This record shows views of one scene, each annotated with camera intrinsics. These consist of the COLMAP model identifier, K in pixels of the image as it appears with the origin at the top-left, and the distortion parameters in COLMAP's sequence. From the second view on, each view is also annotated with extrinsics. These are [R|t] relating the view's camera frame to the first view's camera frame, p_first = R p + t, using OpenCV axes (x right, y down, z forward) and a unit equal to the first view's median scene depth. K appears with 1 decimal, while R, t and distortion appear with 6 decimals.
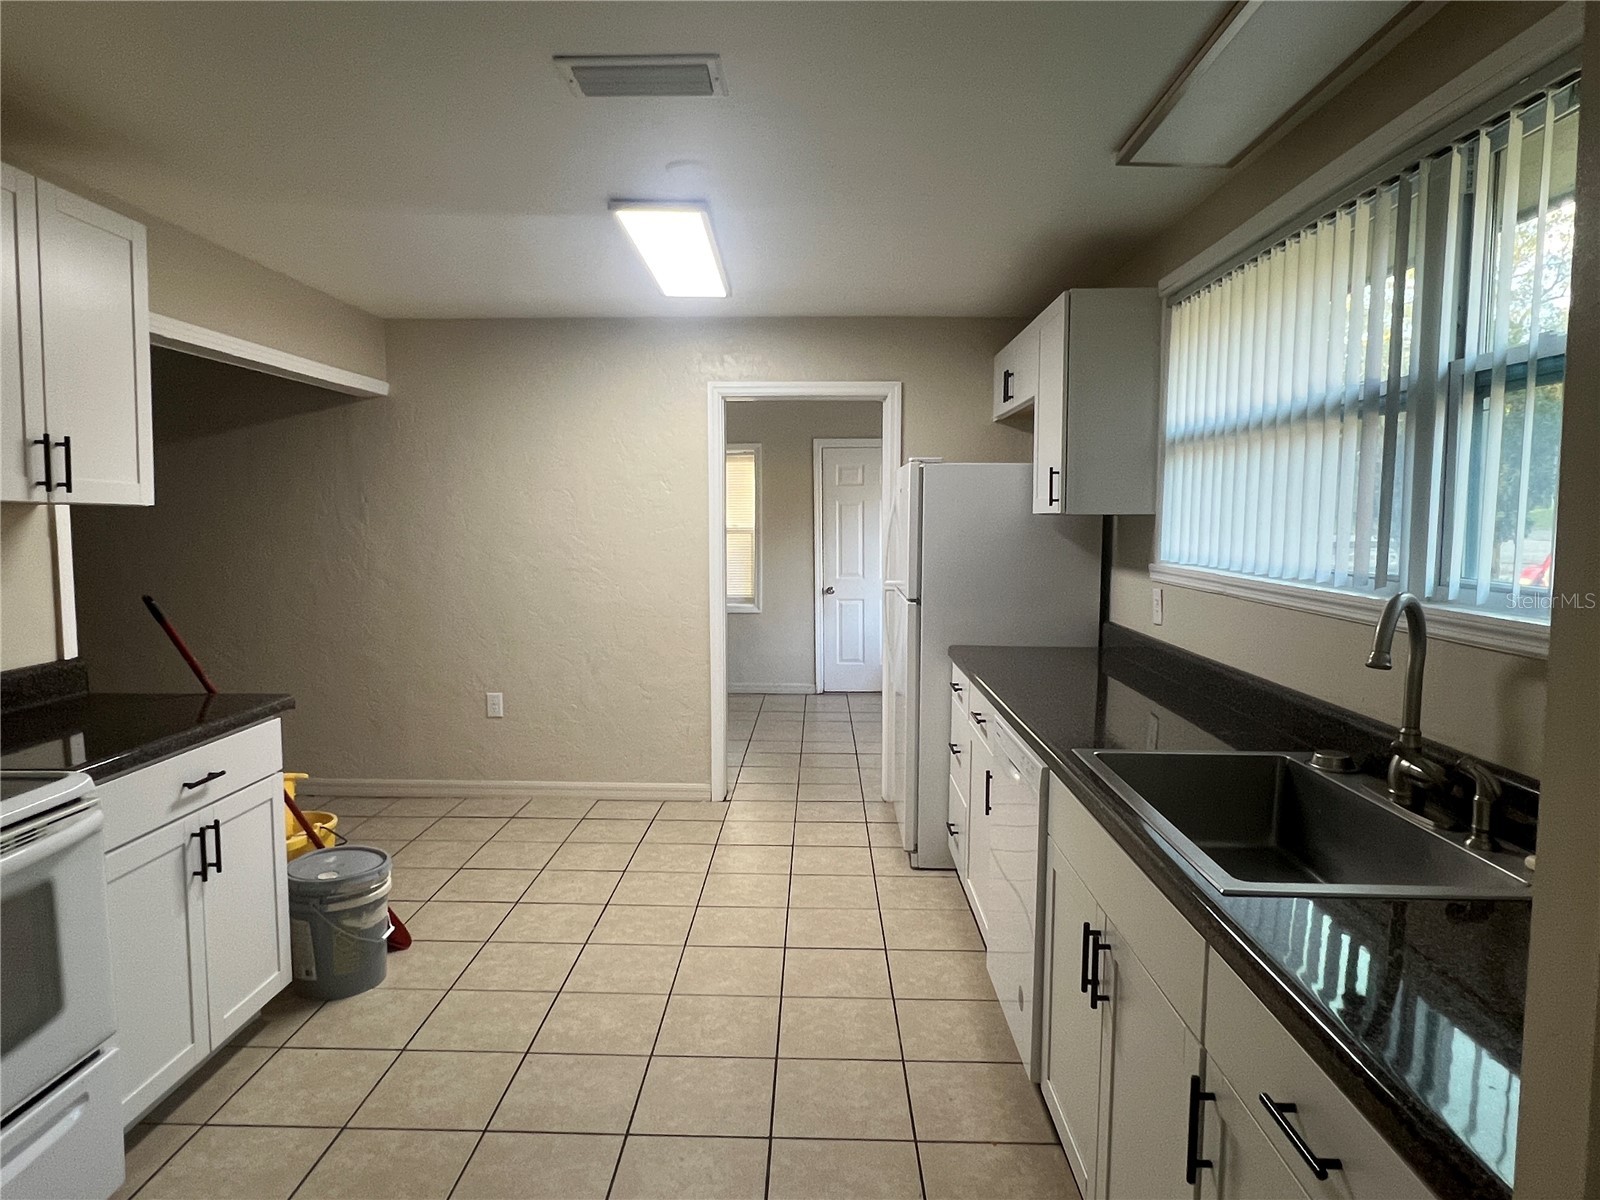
lens RADIAL K [[980.0, 0, 799.0], [0, 980.0, 596.8], [0, 0, 1]] dist [-0.002828, -0.000782]
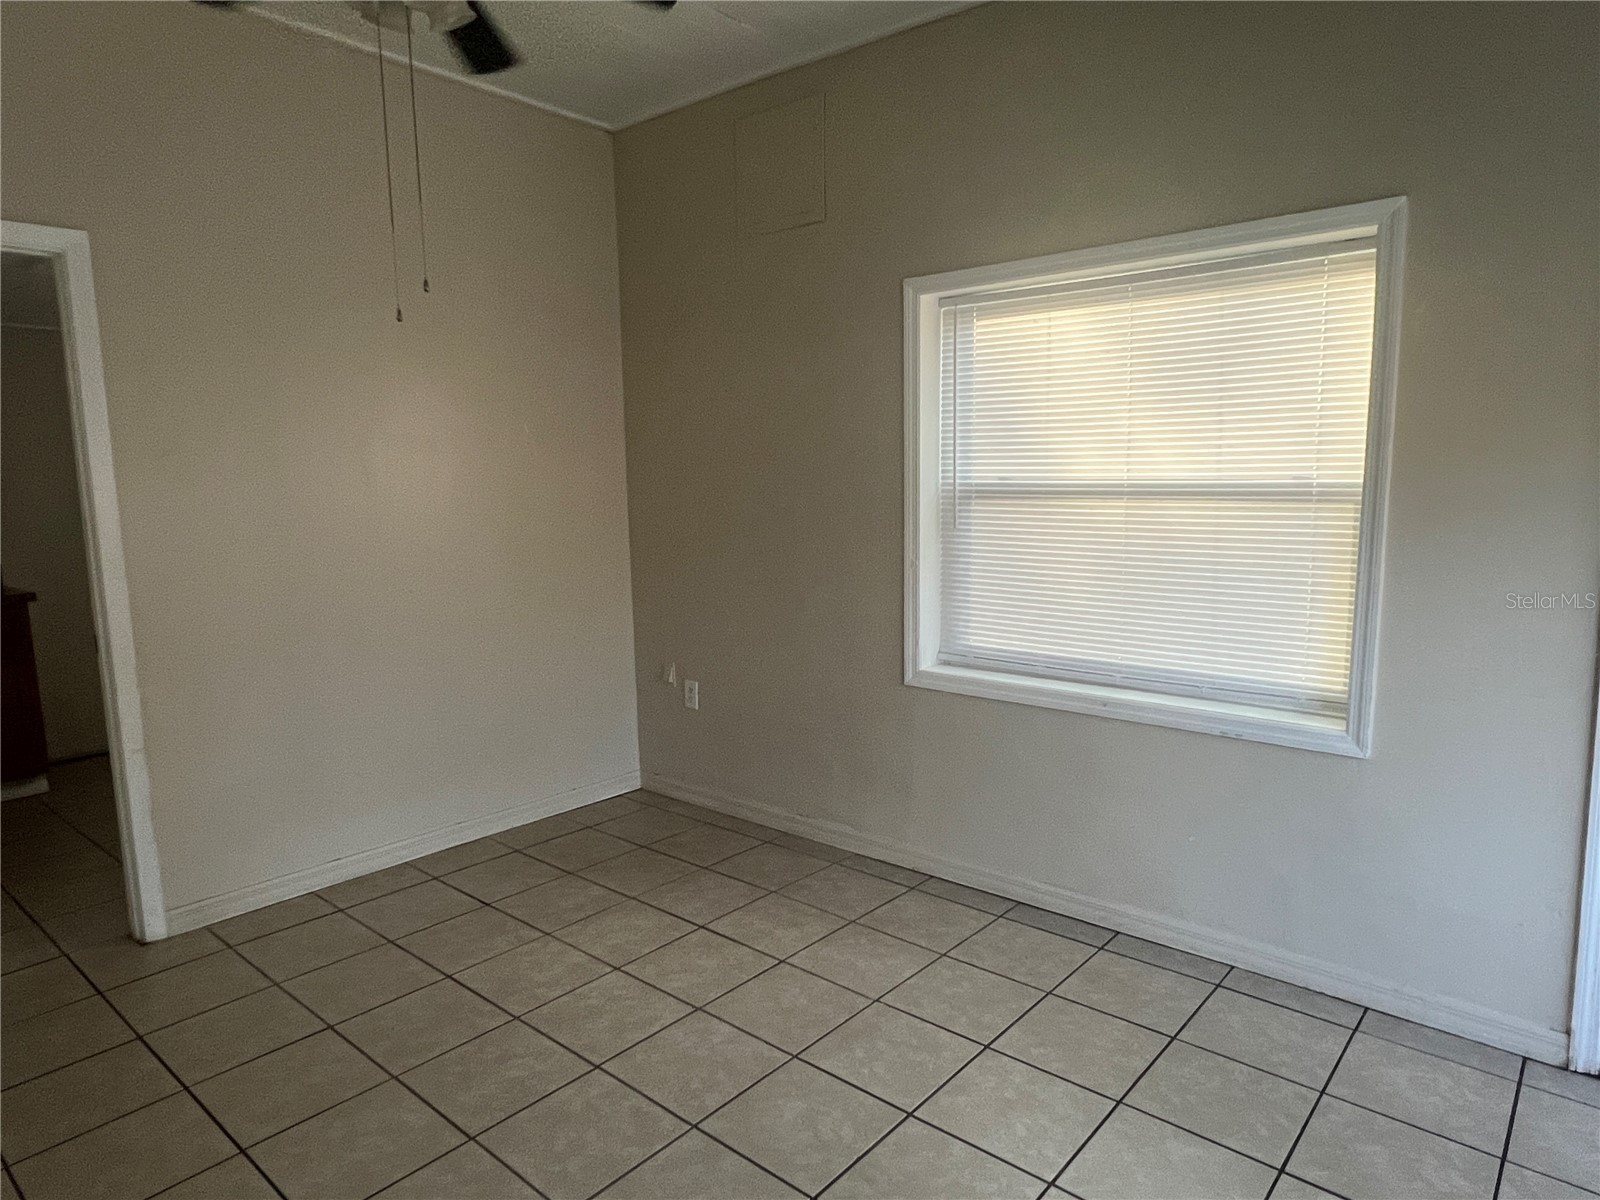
lens RADIAL K [[980.0, 0, 796.8], [0, 980.0, 603.1], [0, 0, 1]] dist [-0.002828, -0.000782]
pose [[0.772531, 0.071362, -0.630954, 0.013789], [-0.042824, 0.997258, 0.060359, -0.043650], [0.633531, -0.019609, 0.773469, 0.636862]]
